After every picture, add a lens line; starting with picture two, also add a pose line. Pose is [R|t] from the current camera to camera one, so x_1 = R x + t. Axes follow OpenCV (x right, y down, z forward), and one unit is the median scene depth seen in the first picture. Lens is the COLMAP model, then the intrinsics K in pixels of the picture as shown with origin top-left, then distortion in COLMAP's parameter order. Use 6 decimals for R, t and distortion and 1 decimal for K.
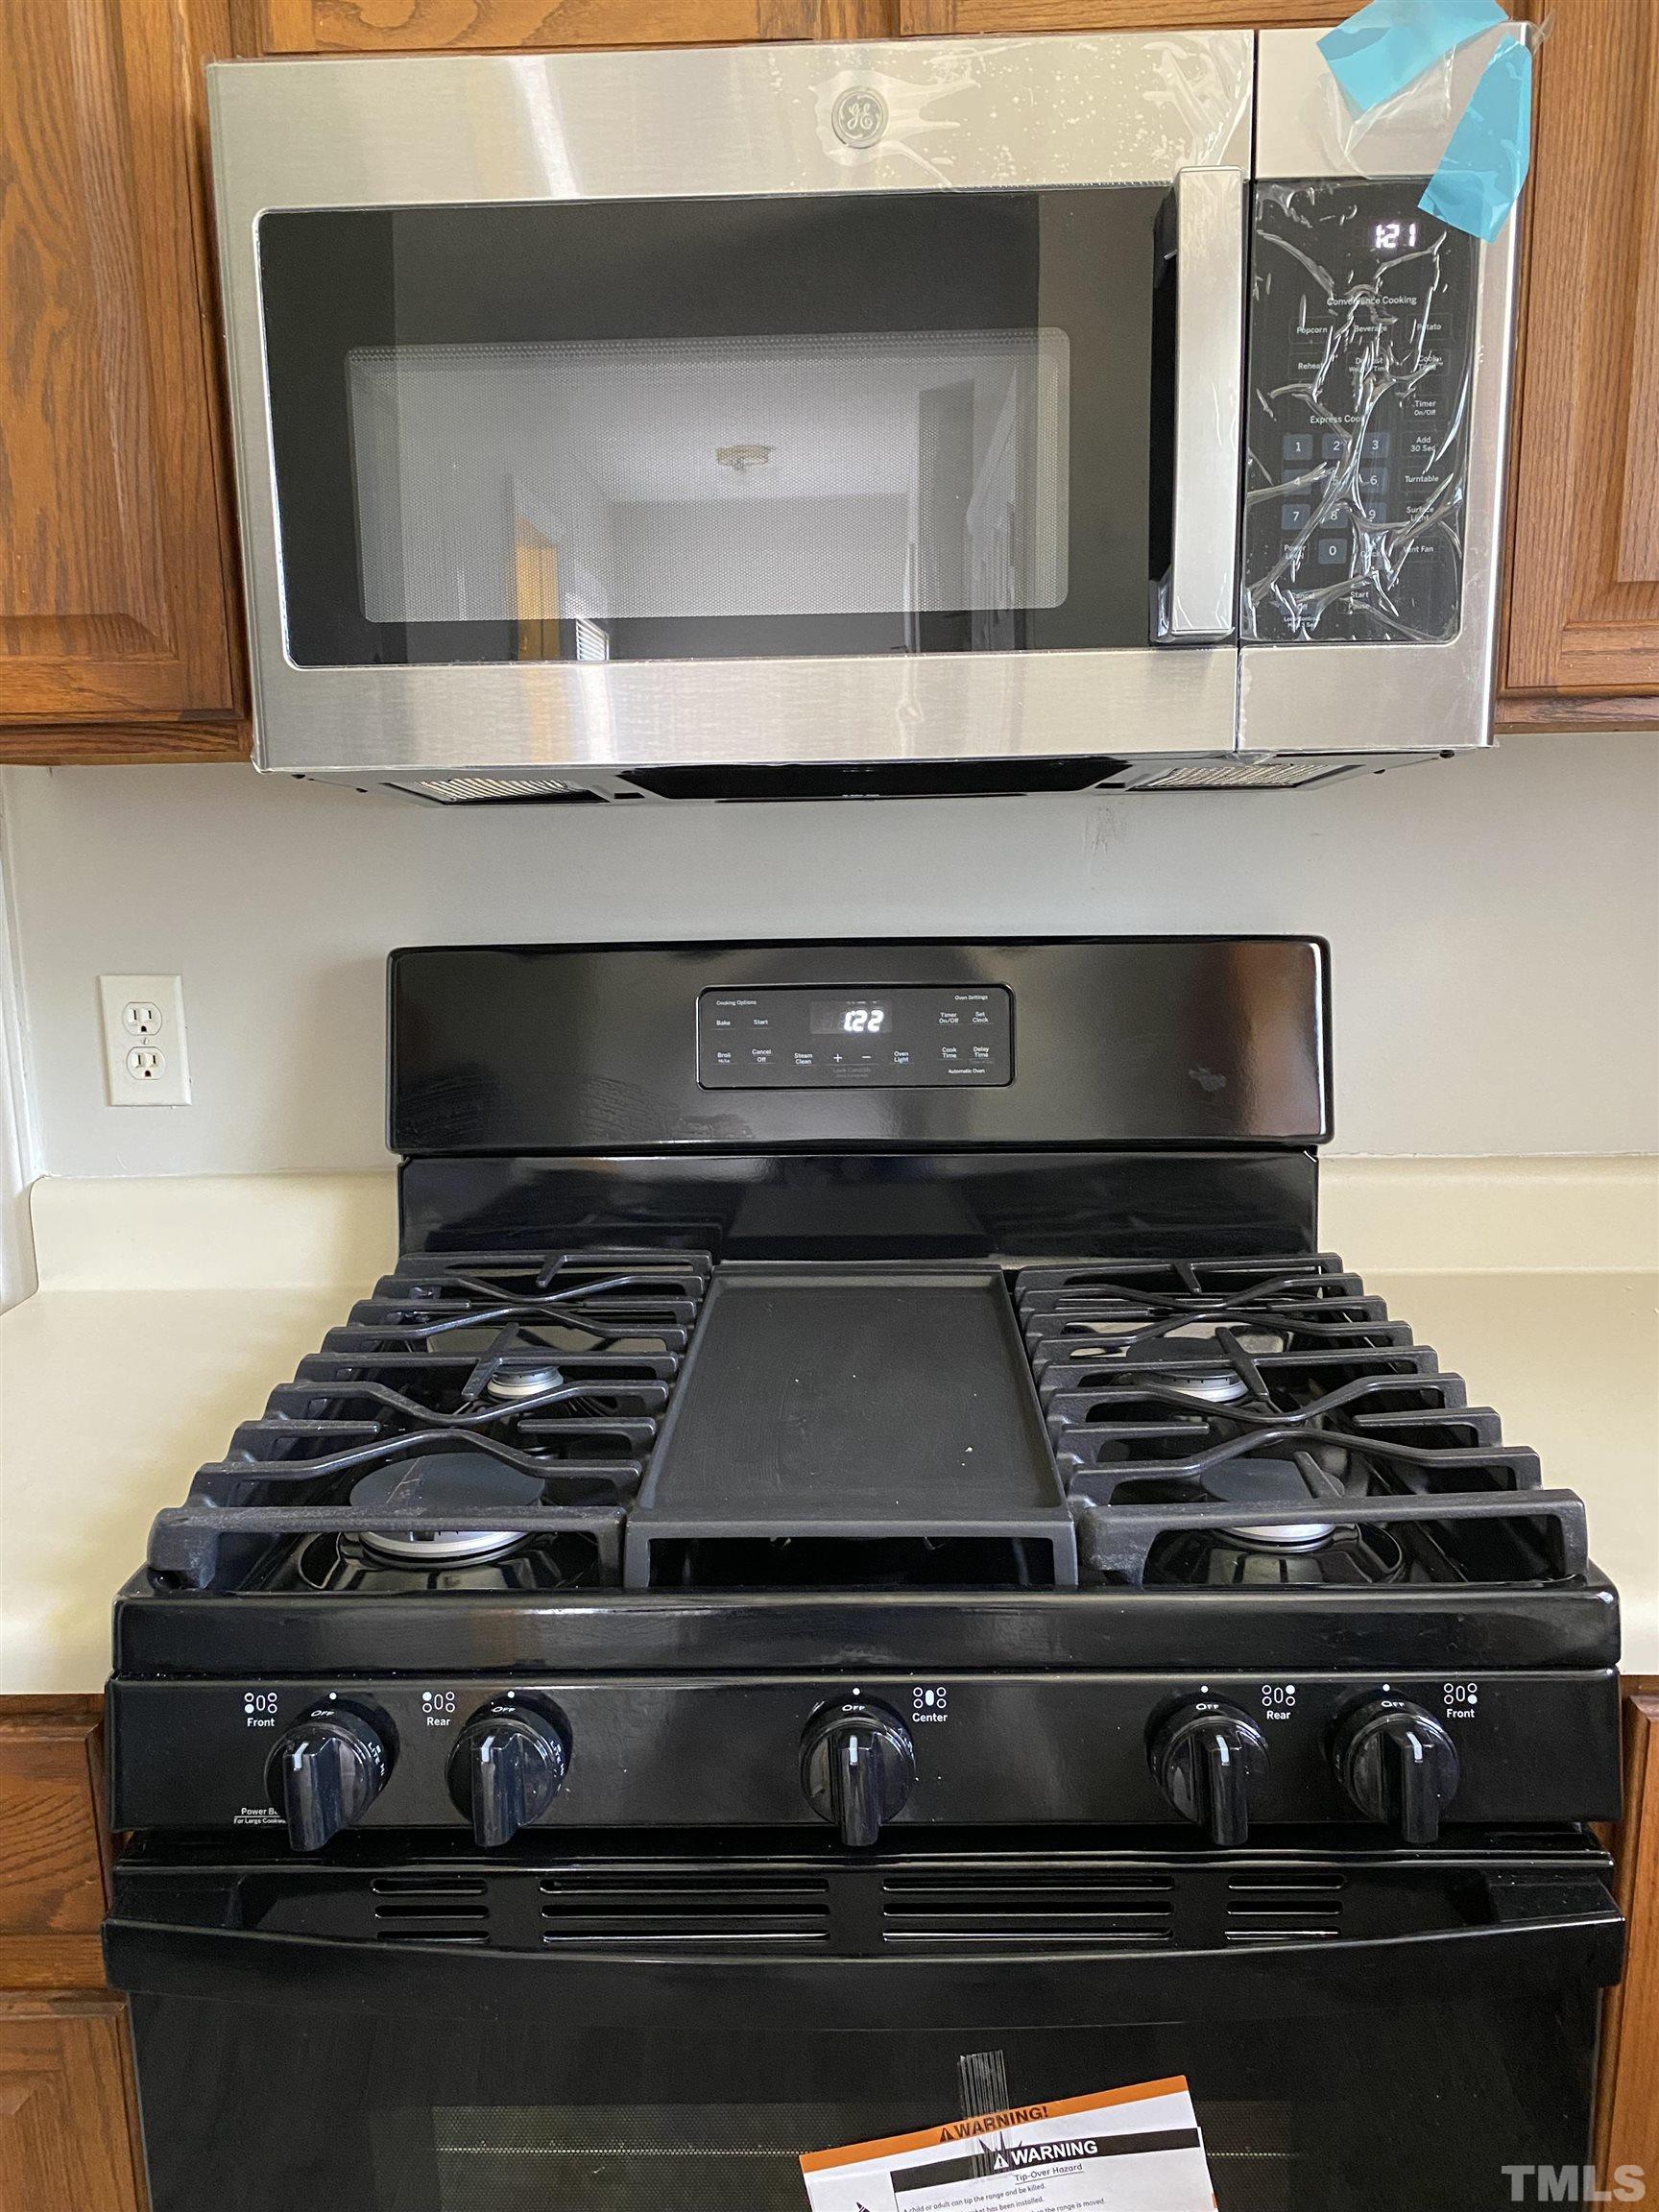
lens RADIAL K [[1668.7, 0, 810.2], [0, 1668.7, 1108.9], [0, 0, 1]] dist [0.030260, -0.024259]
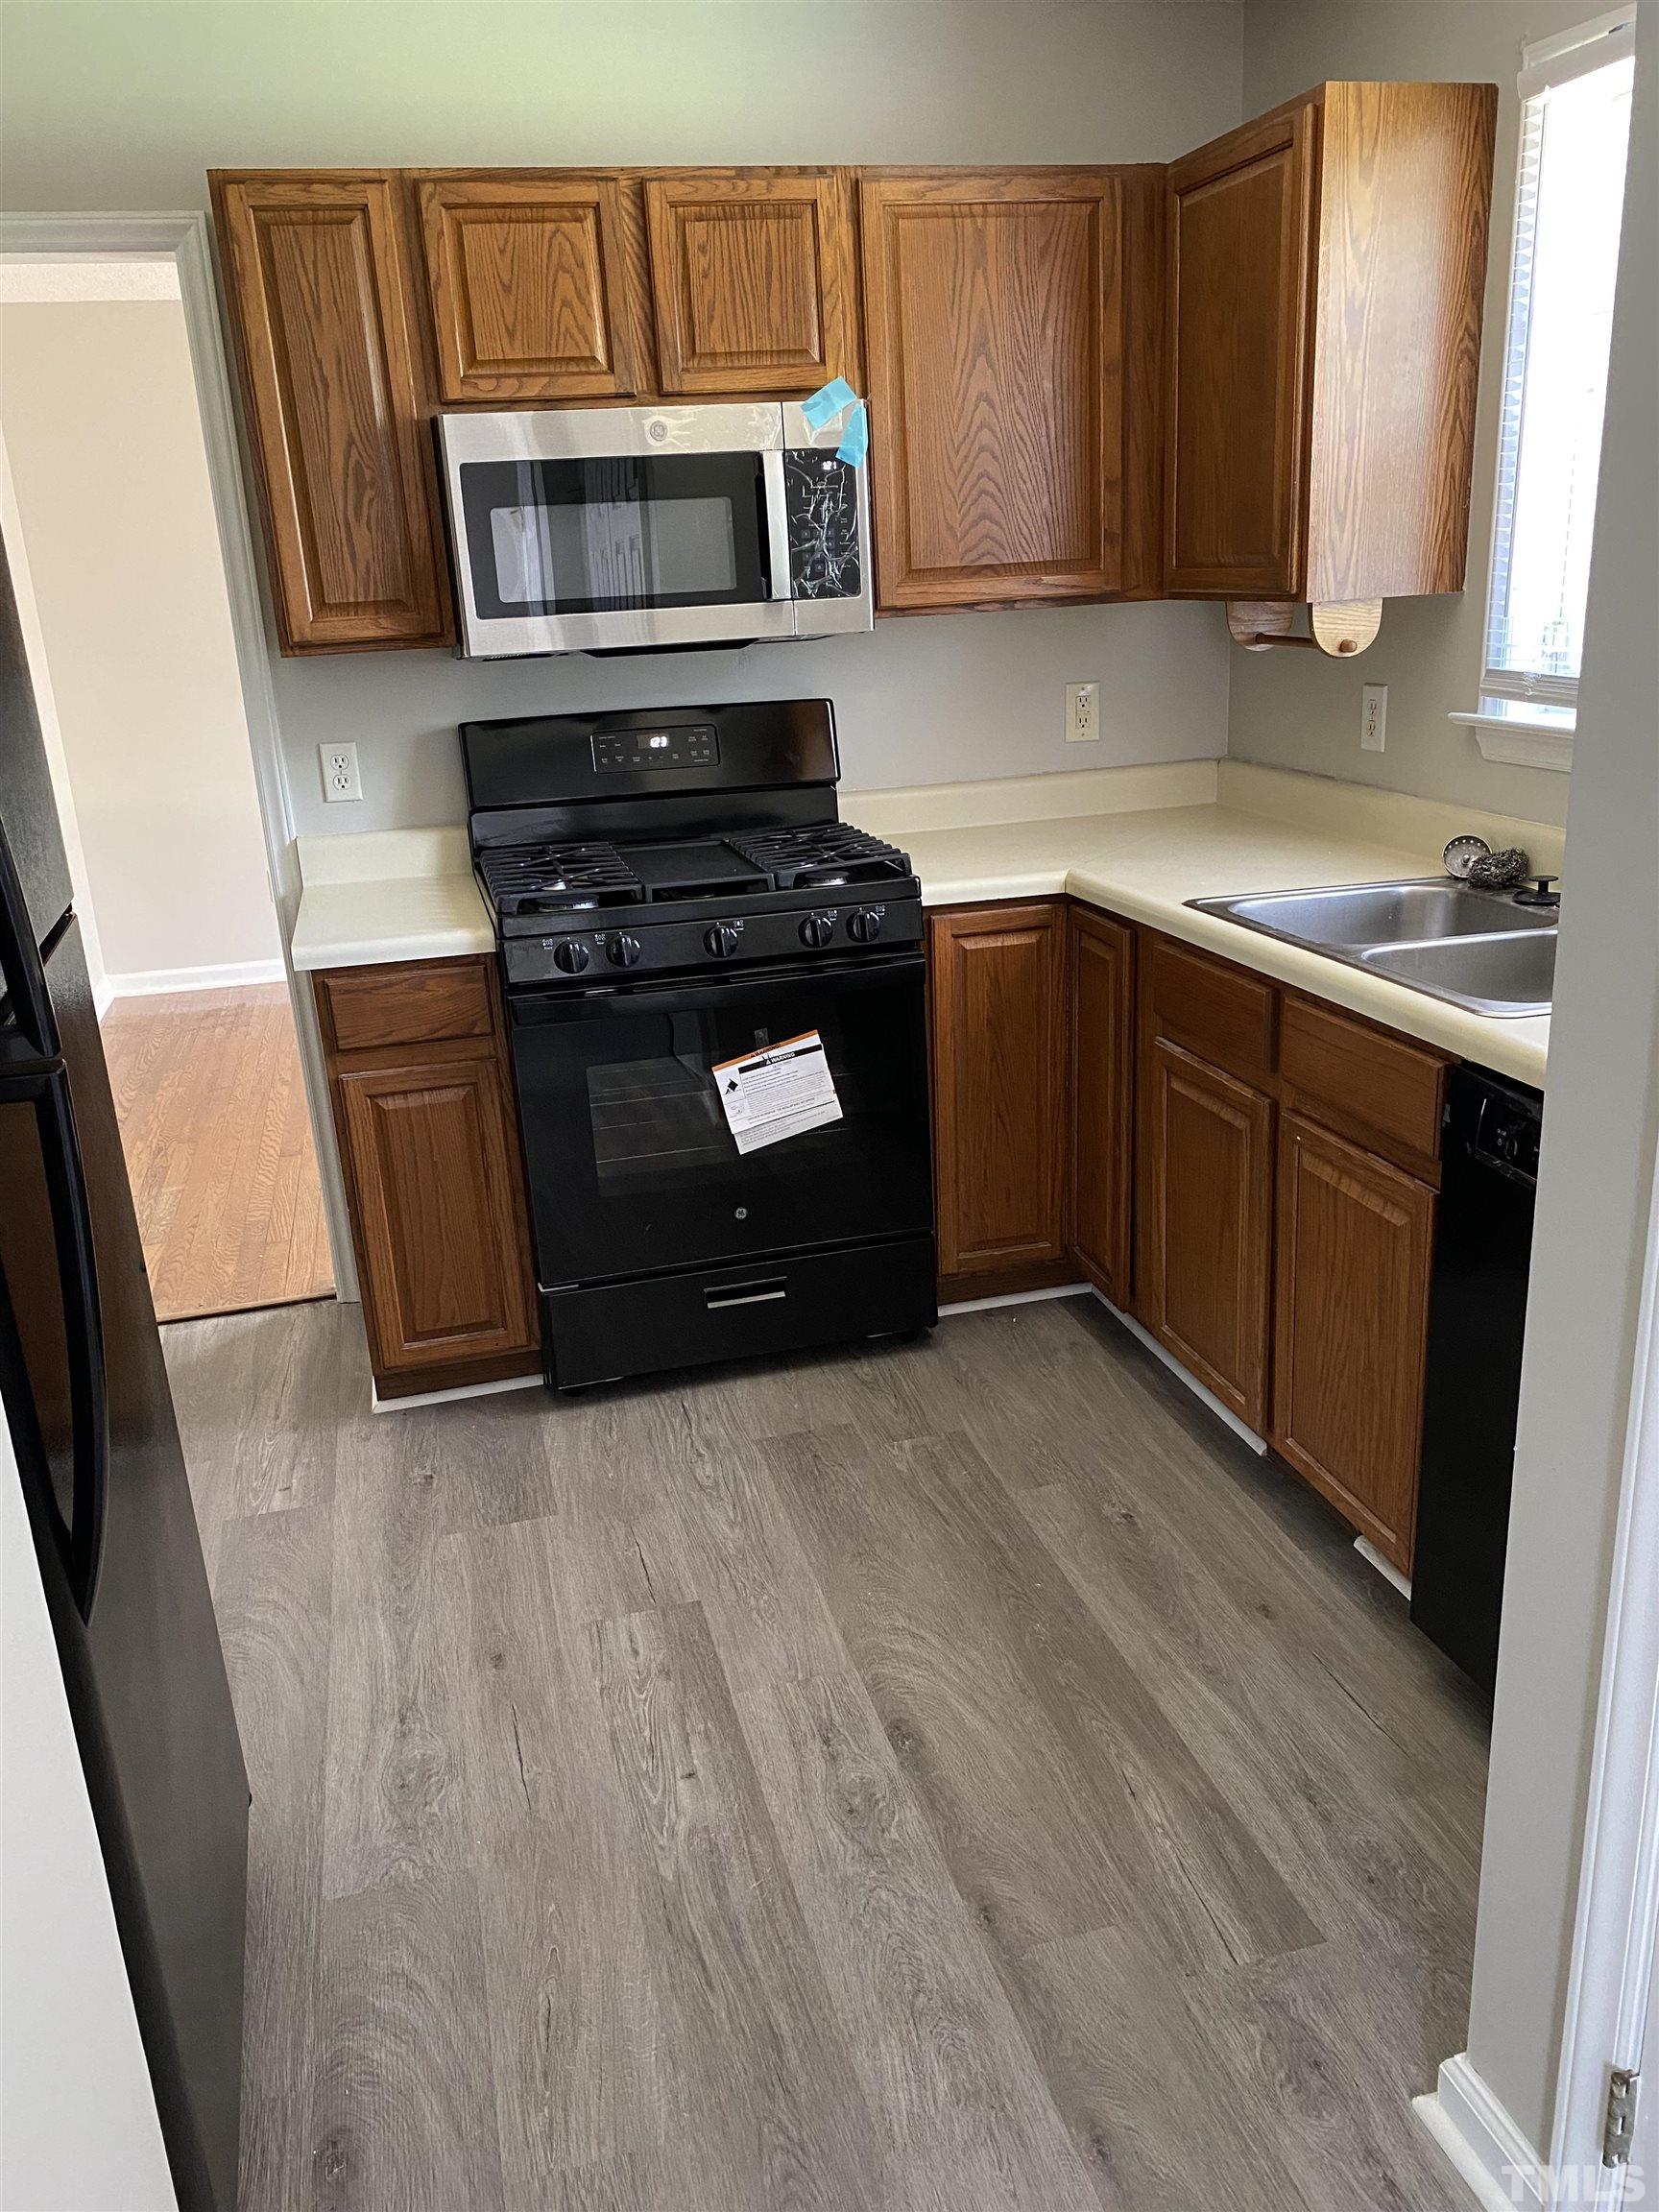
lens RADIAL K [[1668.7, 0, 833.1], [0, 1668.7, 1112.3], [0, 0, 1]] dist [0.030260, -0.024259]
pose [[0.957463, -0.119352, 0.262717, -0.594014], [0.086654, 0.987354, 0.132749, 0.248952], [-0.275239, -0.104337, 0.955697, -2.056086]]
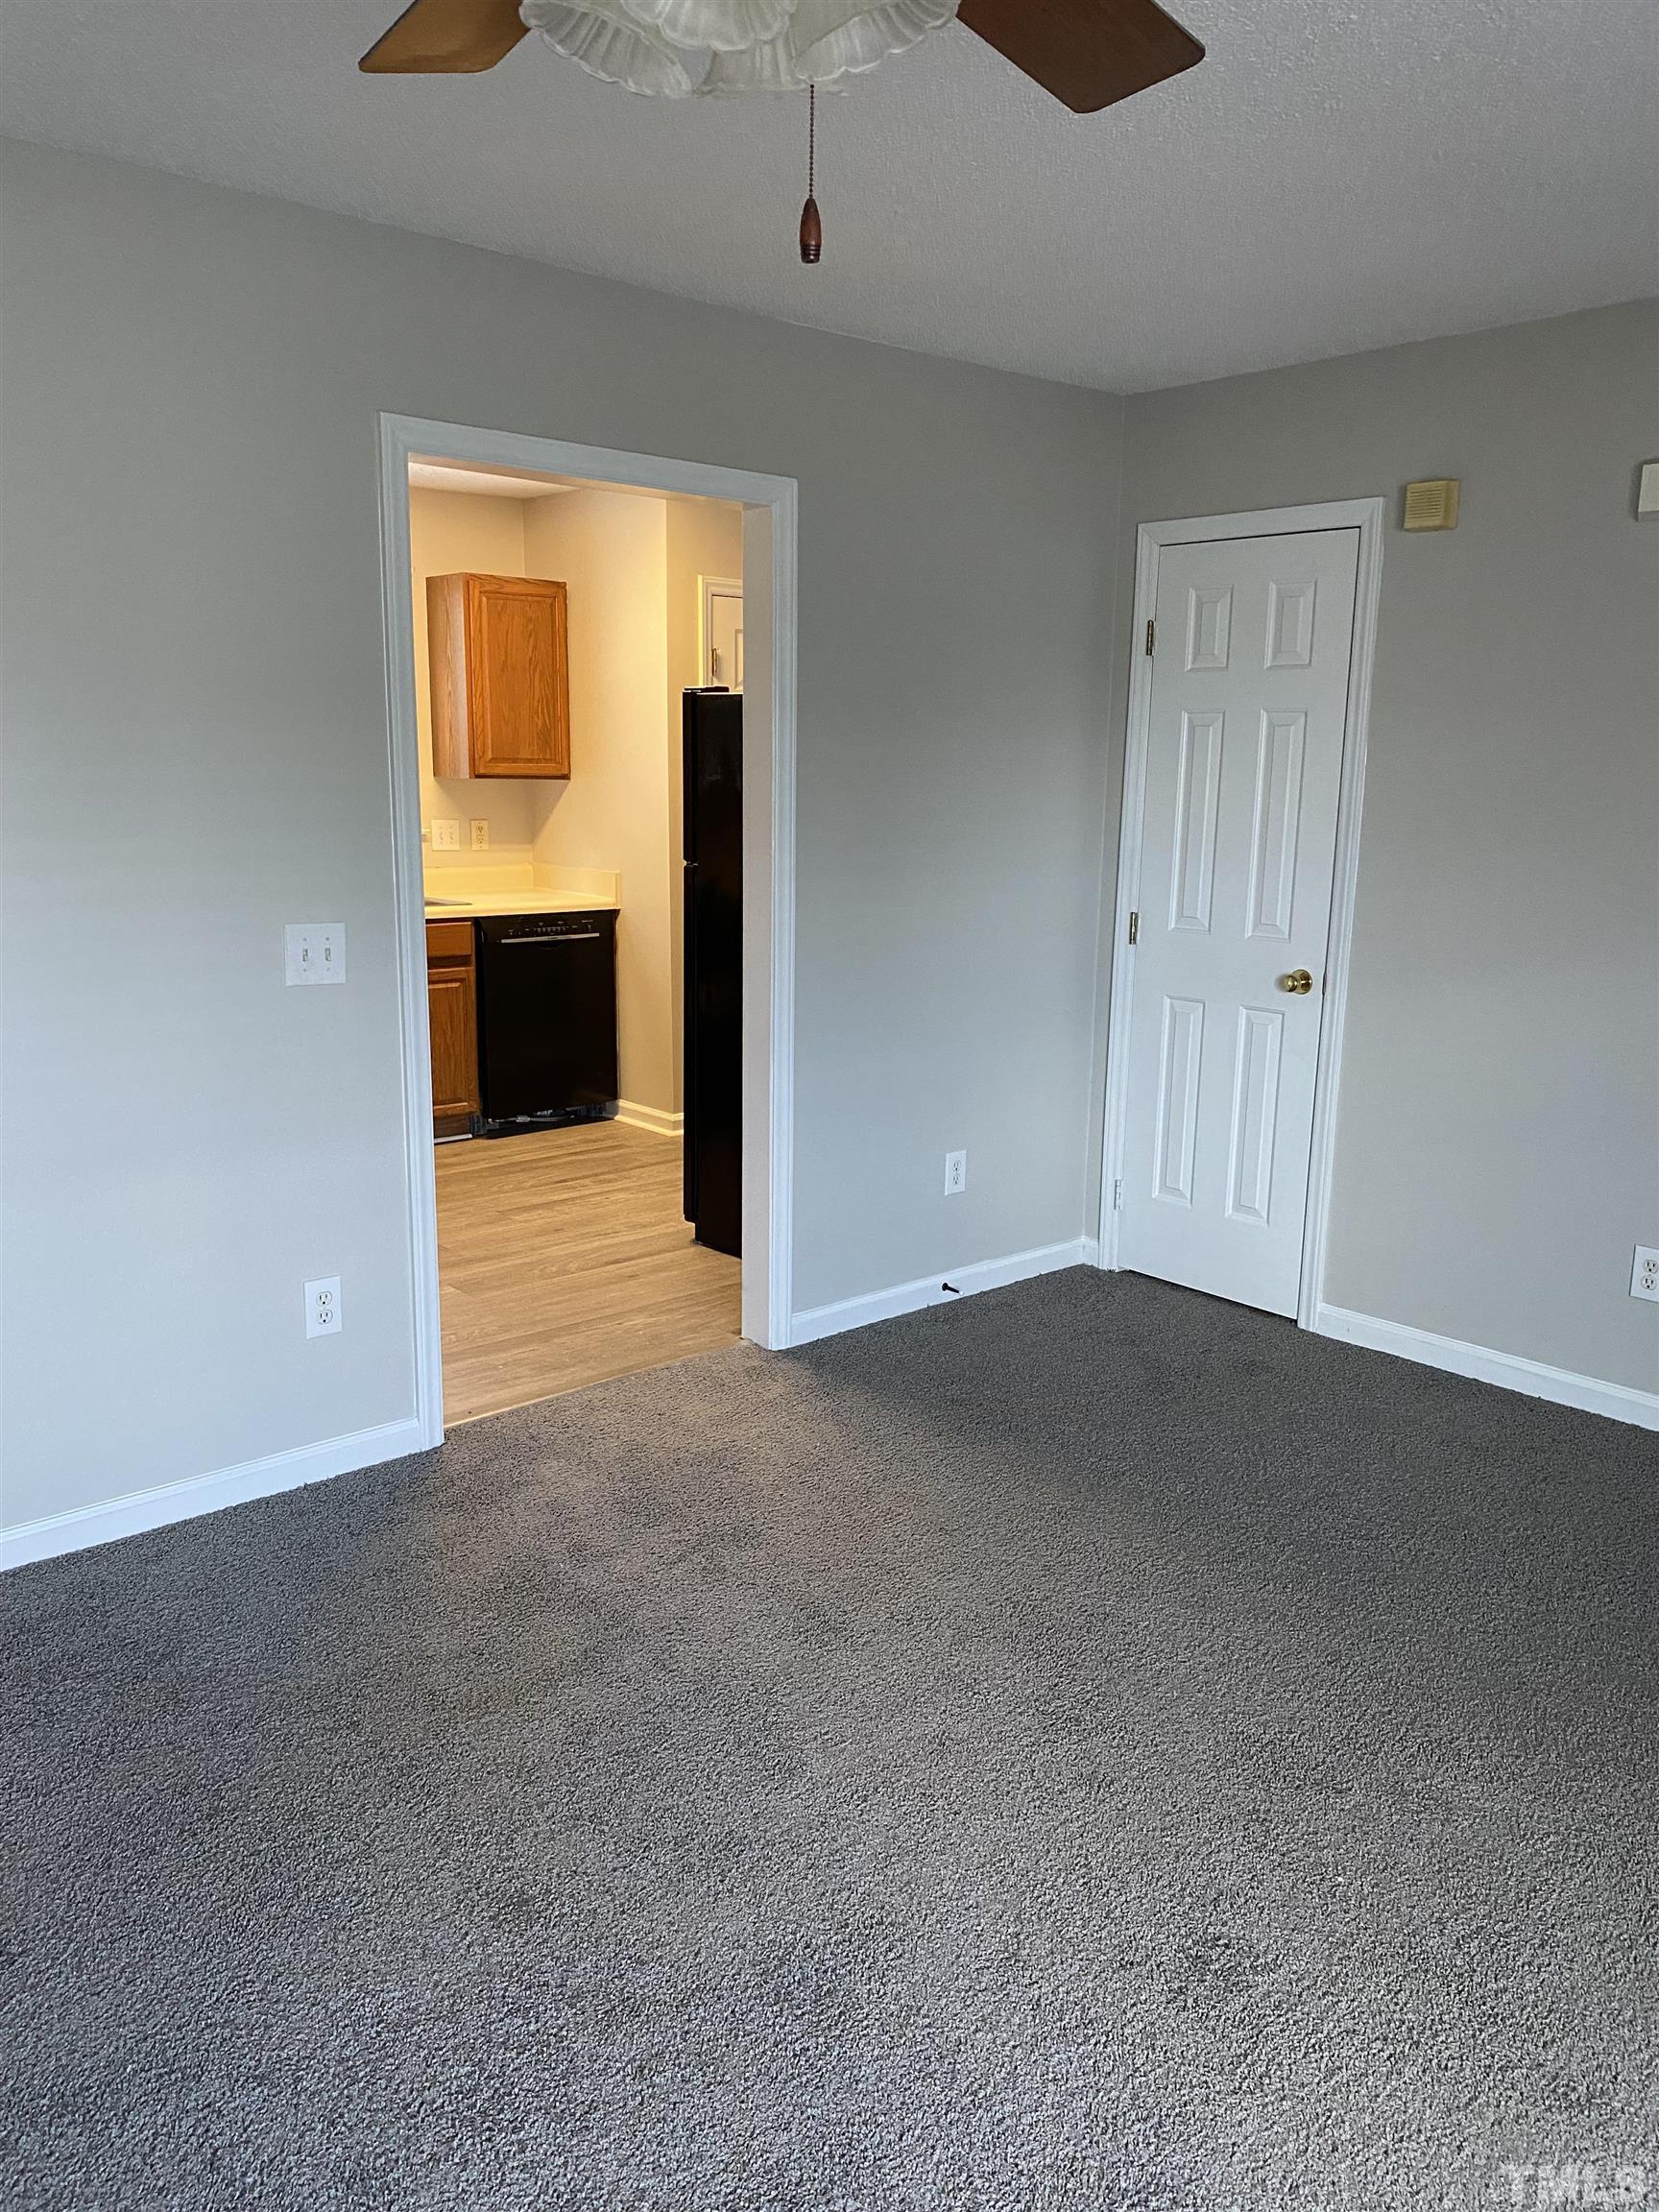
lens RADIAL K [[1668.7, 0, 836.4], [0, 1668.7, 1113.9], [0, 0, 1]] dist [0.030260, -0.024259]
pose [[-0.685012, -0.147326, 0.713480, -4.833400], [0.128031, 0.939754, 0.316971, -0.605697], [-0.717194, 0.308476, -0.624880, 2.838778]]
